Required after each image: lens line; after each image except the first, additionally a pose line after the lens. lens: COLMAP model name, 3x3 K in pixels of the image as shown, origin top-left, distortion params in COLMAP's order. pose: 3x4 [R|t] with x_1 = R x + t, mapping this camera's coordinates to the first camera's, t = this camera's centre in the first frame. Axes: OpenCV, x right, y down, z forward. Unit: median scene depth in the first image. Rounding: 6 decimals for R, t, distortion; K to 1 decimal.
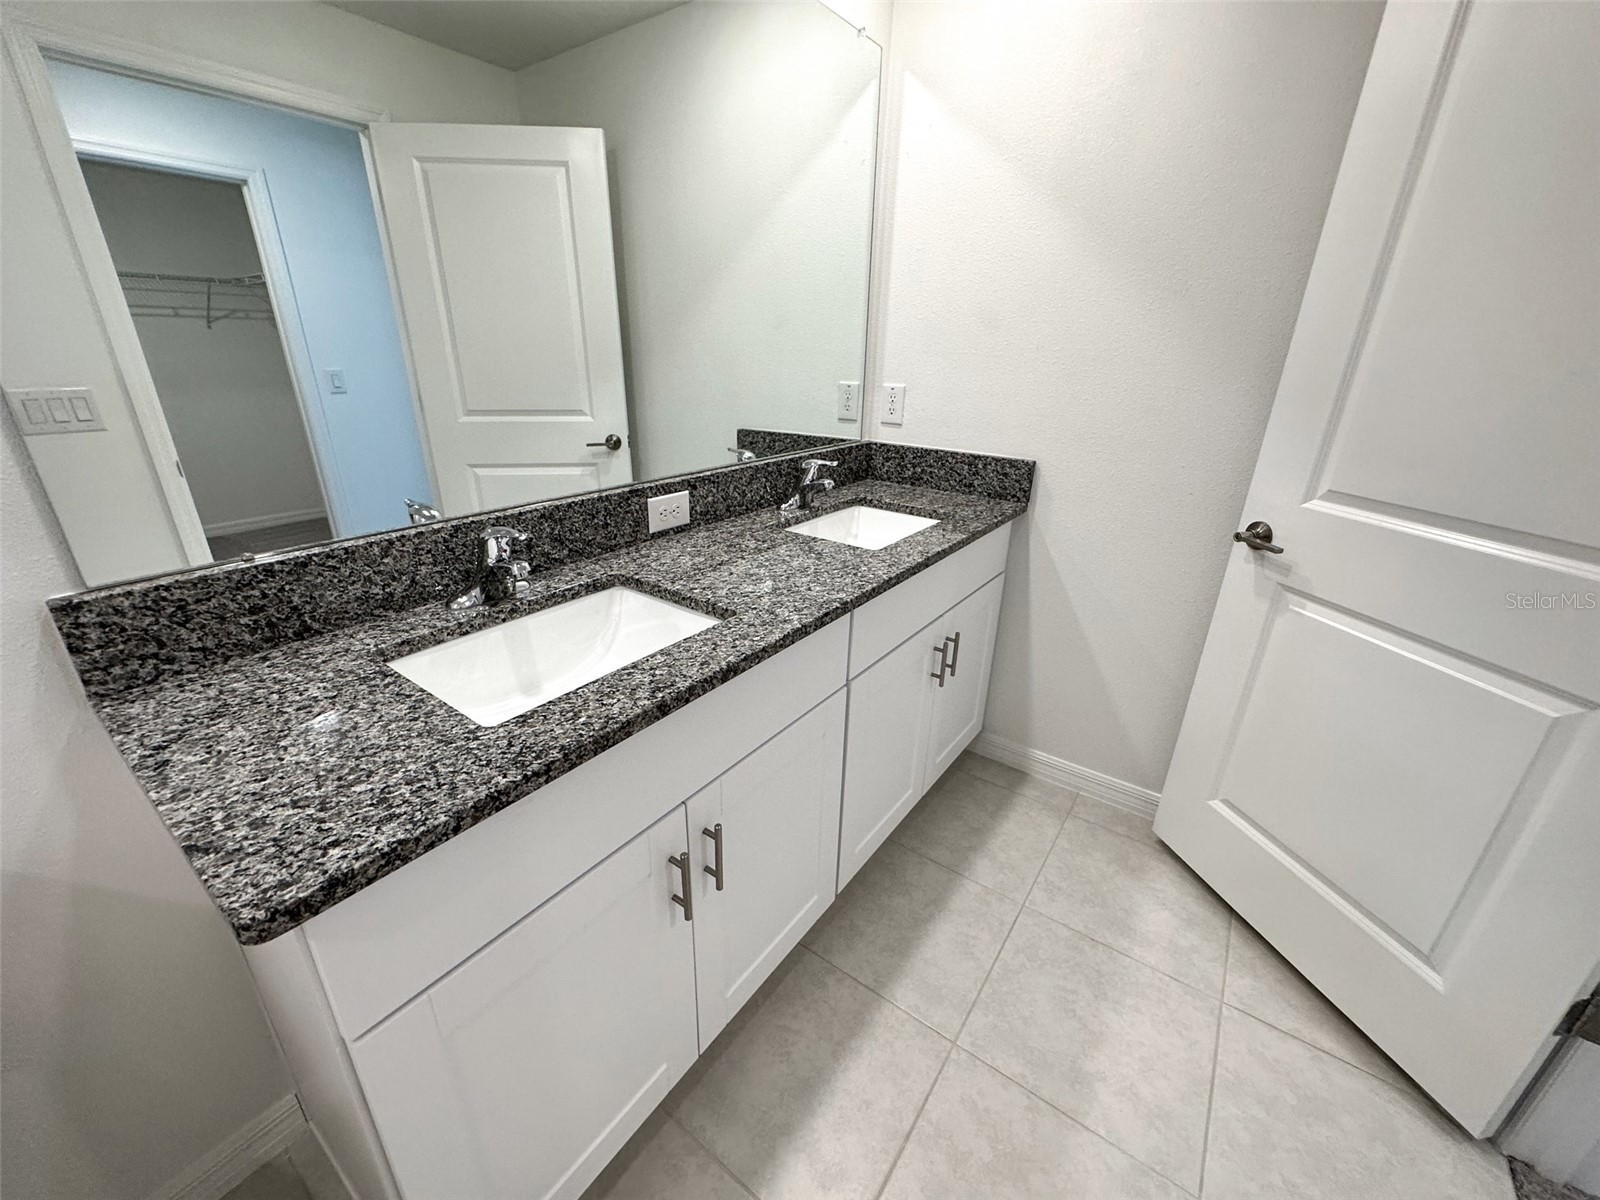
lens RADIAL K [[639.7, 0, 801.0], [0, 639.7, 597.8], [0, 0, 1]] dist [-0.004349, 0.001580]
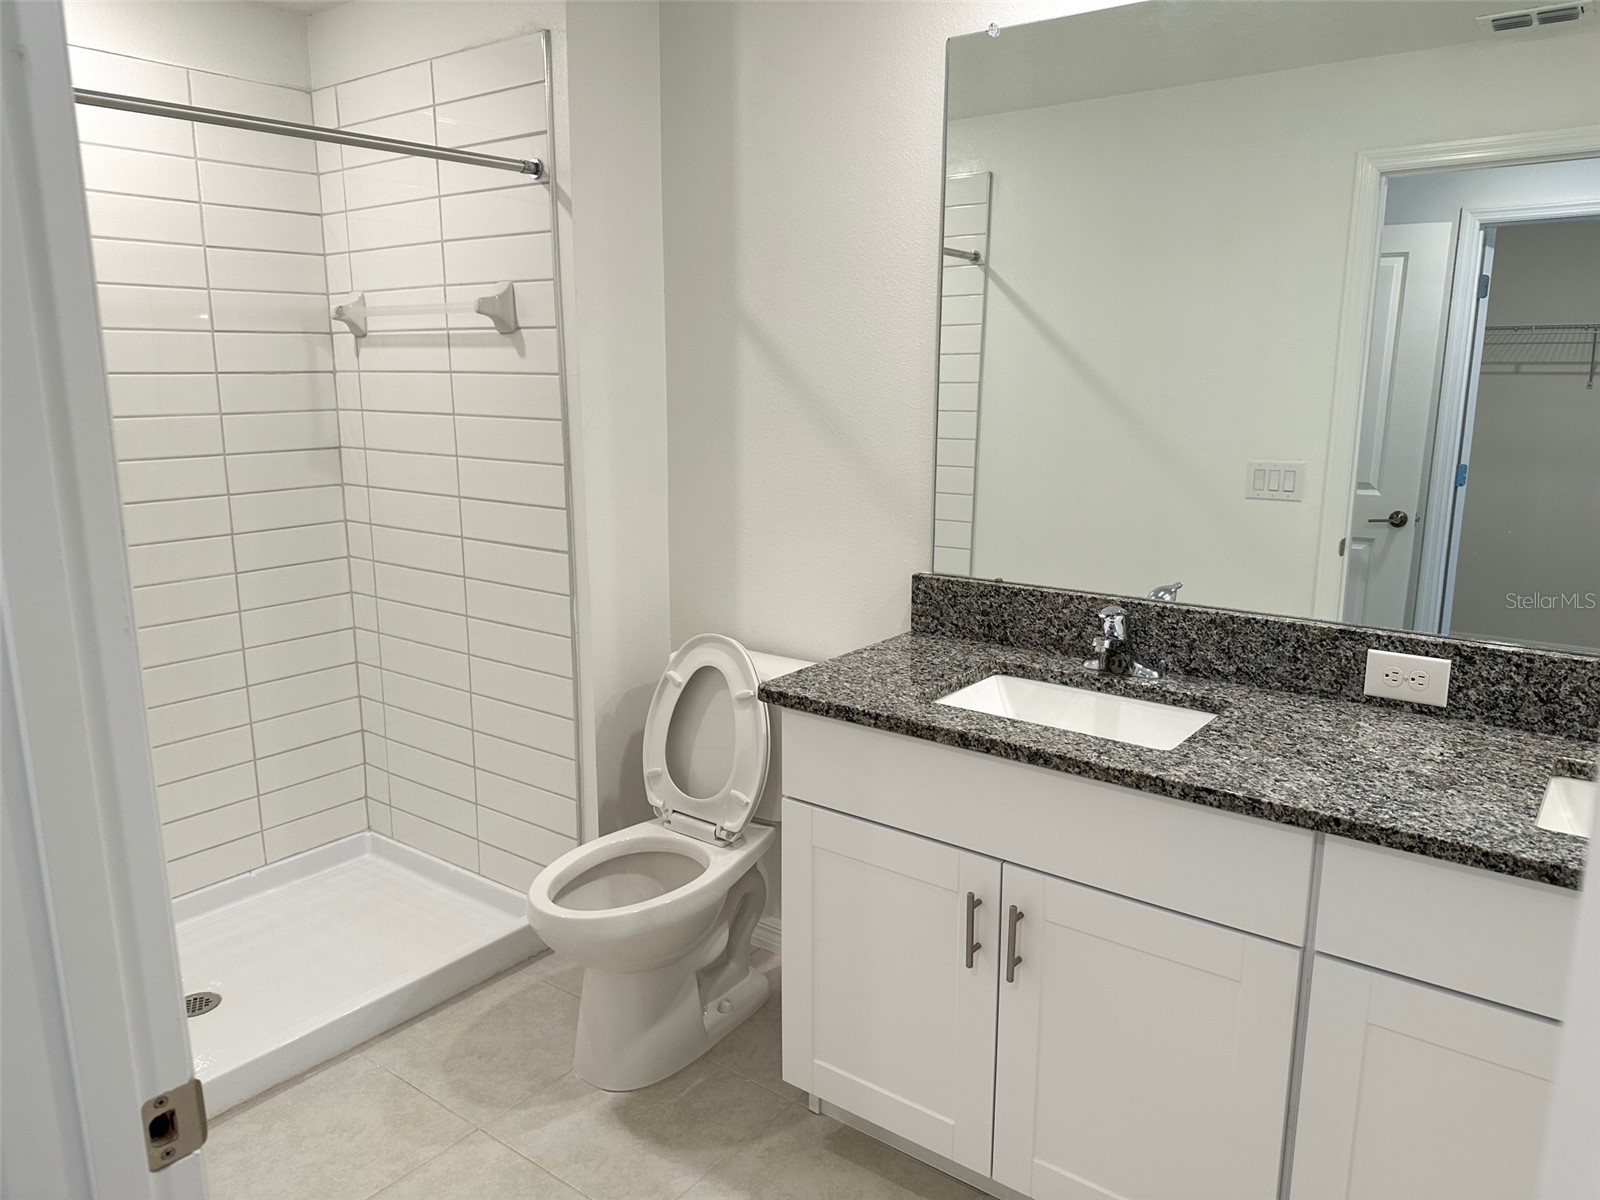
lens RADIAL K [[1122.8, 0, 792.5], [0, 1122.8, 603.6], [0, 0, 1]] dist [0.059038, -0.081940]
pose [[-0.034106, 0.182022, -0.982703, 1.193940], [-0.366972, 0.912310, 0.181720, -0.215605], [0.929607, 0.366822, 0.035682, 0.328373]]
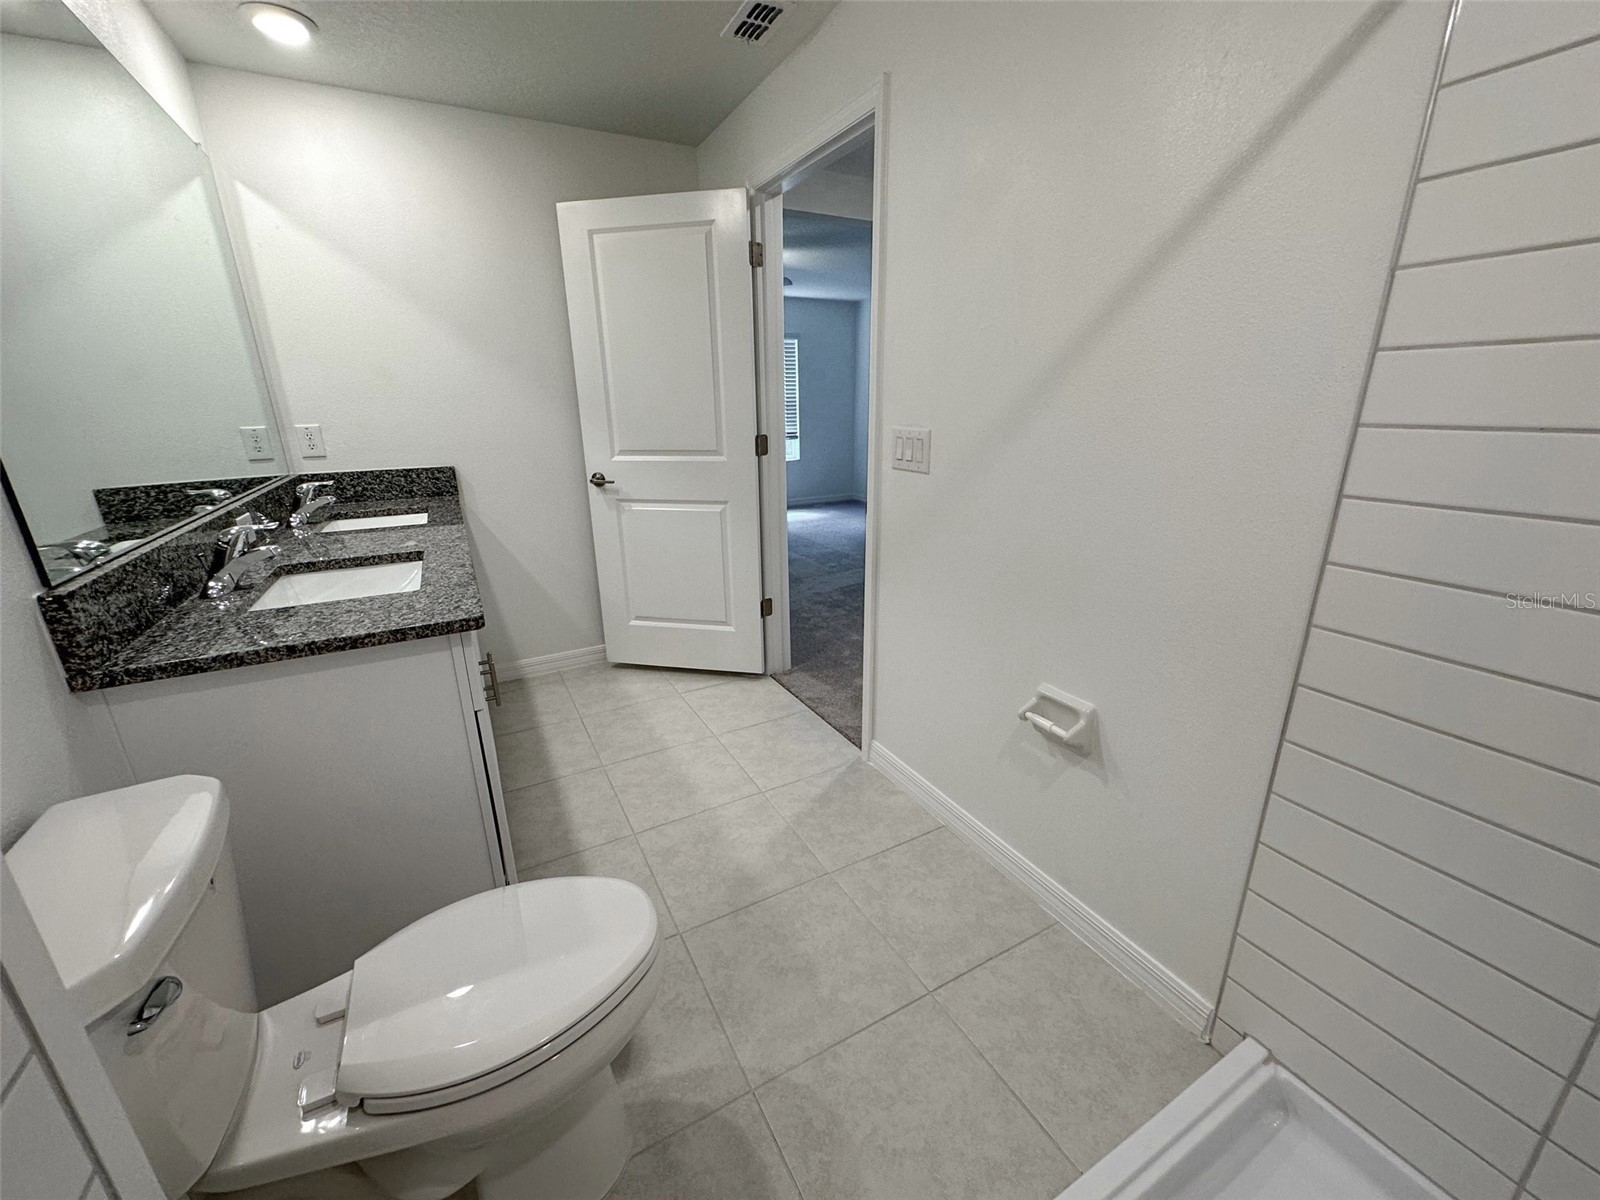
lens RADIAL K [[639.7, 0, 793.3], [0, 639.7, 593.4], [0, 0, 1]] dist [-0.004349, 0.001580]
pose [[0.438031, -0.292951, 0.849888, -0.916302], [0.356888, 0.924386, 0.134690, 0.202662], [-0.825082, 0.244316, 0.509460, -0.475433]]
